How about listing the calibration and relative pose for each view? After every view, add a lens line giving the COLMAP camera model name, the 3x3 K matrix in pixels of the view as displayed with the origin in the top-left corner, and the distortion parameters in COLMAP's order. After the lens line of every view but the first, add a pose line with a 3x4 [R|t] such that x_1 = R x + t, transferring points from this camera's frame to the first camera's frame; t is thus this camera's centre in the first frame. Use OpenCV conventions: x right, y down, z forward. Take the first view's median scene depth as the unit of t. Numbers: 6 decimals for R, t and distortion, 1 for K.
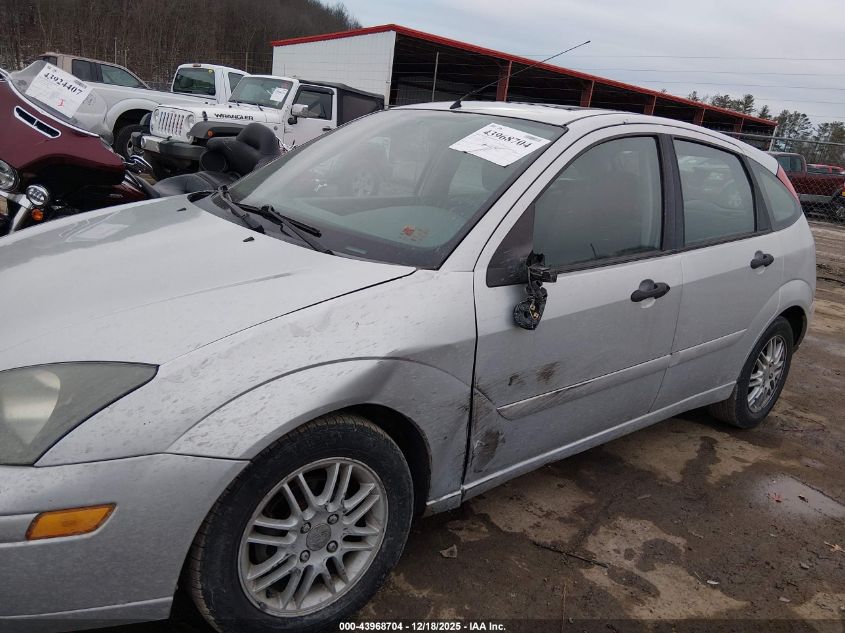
lens RADIAL K [[646.9, 0, 422.5], [0, 646.9, 316.5], [0, 0, 1]] dist [0.138958, -0.236128]
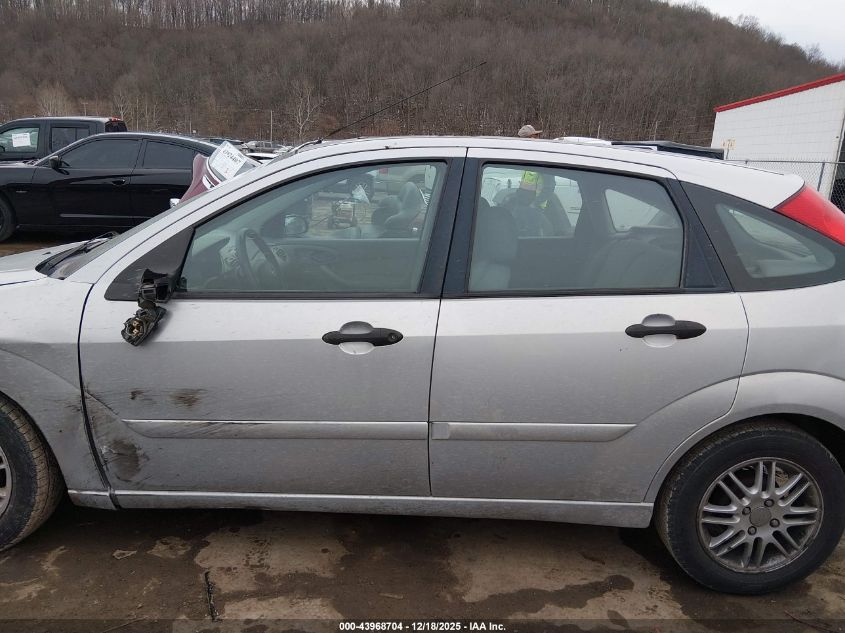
lens RADIAL K [[646.9, 0, 422.5], [0, 646.9, 316.5], [0, 0, 1]] dist [0.138958, -0.236128]
pose [[0.757830, 0.080927, -0.647413, 1.069056], [-0.149703, 0.987373, -0.051813, -0.035303], [0.635045, 0.136185, 0.760376, 0.451271]]
